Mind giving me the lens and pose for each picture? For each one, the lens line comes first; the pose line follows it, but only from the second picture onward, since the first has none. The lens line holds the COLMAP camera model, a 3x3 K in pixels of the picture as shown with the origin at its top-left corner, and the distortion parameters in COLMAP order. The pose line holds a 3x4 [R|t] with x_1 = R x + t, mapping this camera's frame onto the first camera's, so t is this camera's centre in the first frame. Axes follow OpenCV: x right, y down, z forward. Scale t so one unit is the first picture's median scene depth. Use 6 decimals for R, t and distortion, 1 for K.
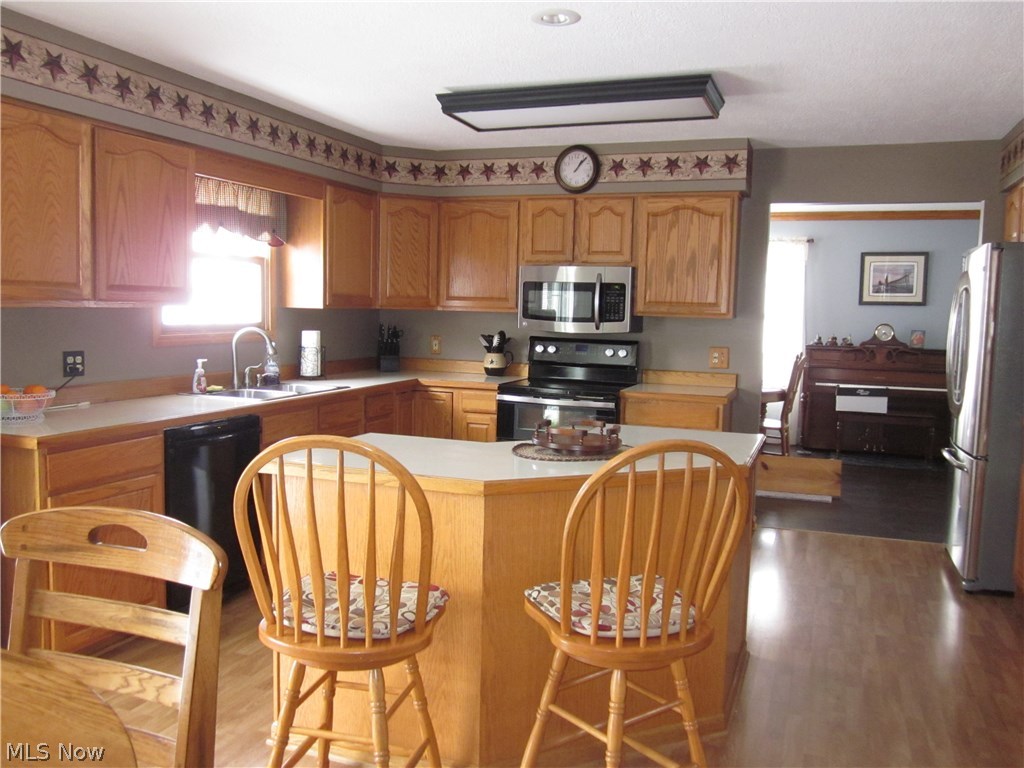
lens RADIAL K [[860.6, 0, 512.7], [0, 860.6, 382.4], [0, 0, 1]] dist [-0.024297, 0.004029]
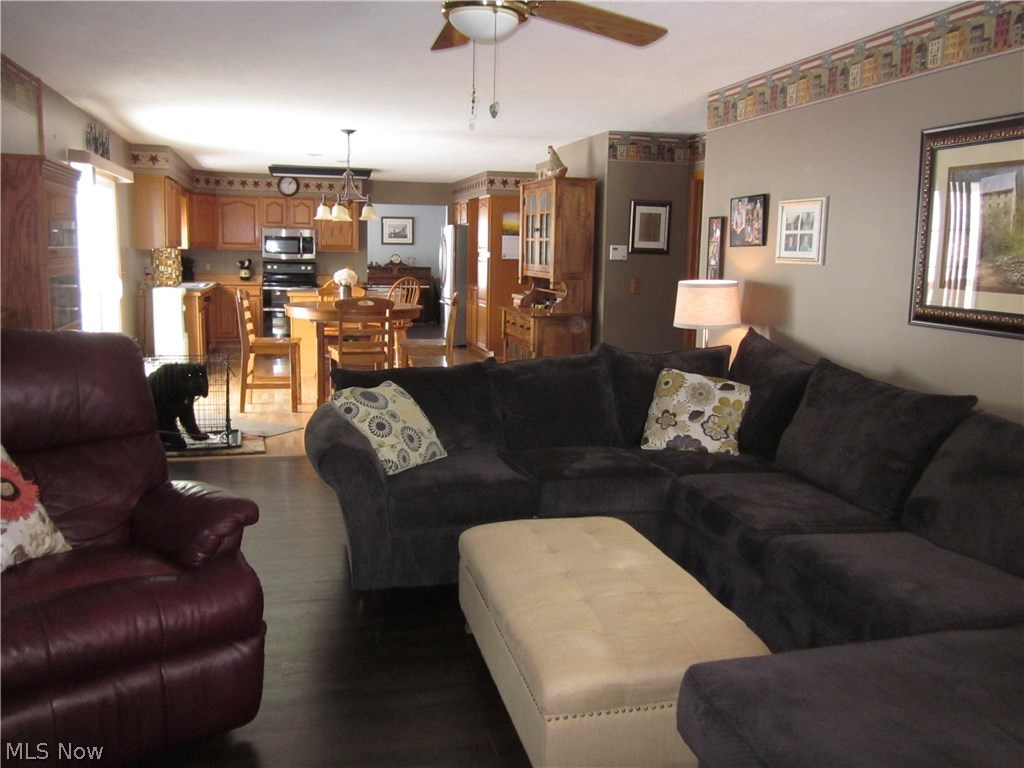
lens RADIAL K [[860.6, 0, 513.6], [0, 860.6, 382.7], [0, 0, 1]] dist [-0.024297, 0.004029]
pose [[0.811807, -0.094401, 0.576245, -0.799877], [0.050680, 0.994512, 0.091523, 0.090303], [-0.581722, -0.045095, 0.812136, -1.206039]]
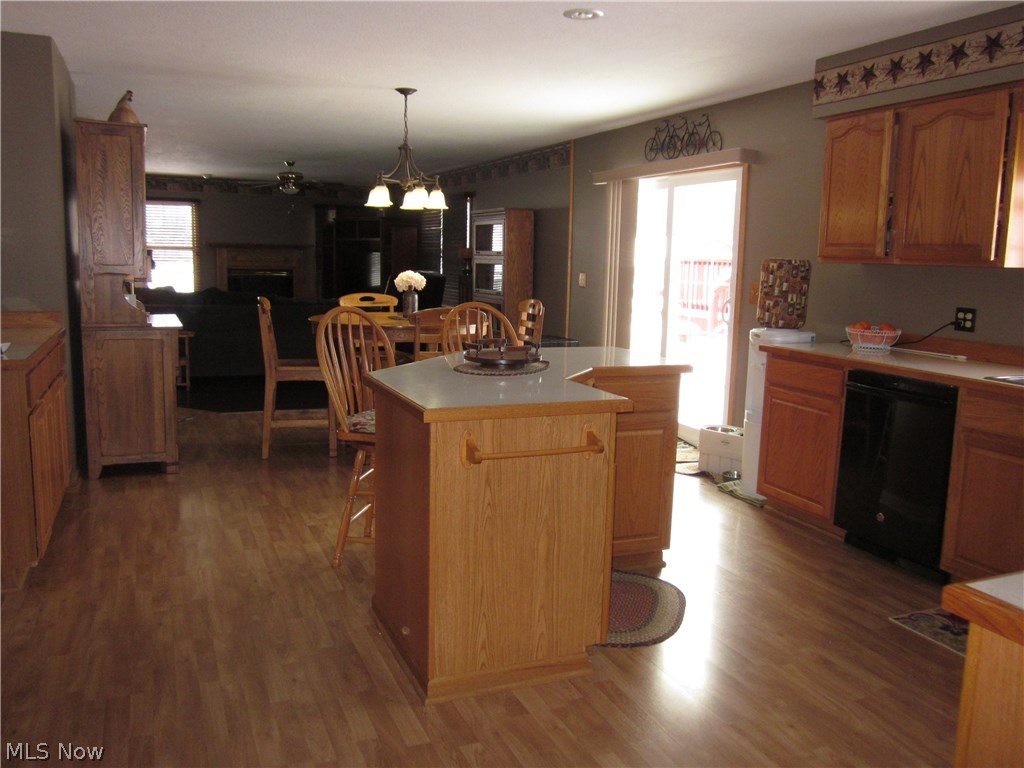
lens RADIAL K [[860.6, 0, 517.0], [0, 860.6, 383.1], [0, 0, 1]] dist [-0.024297, 0.004029]
pose [[-0.725764, 0.058745, -0.685431, 0.465096], [-0.104587, 0.975344, 0.194334, -0.067676], [0.679948, 0.212727, -0.701725, 0.995299]]
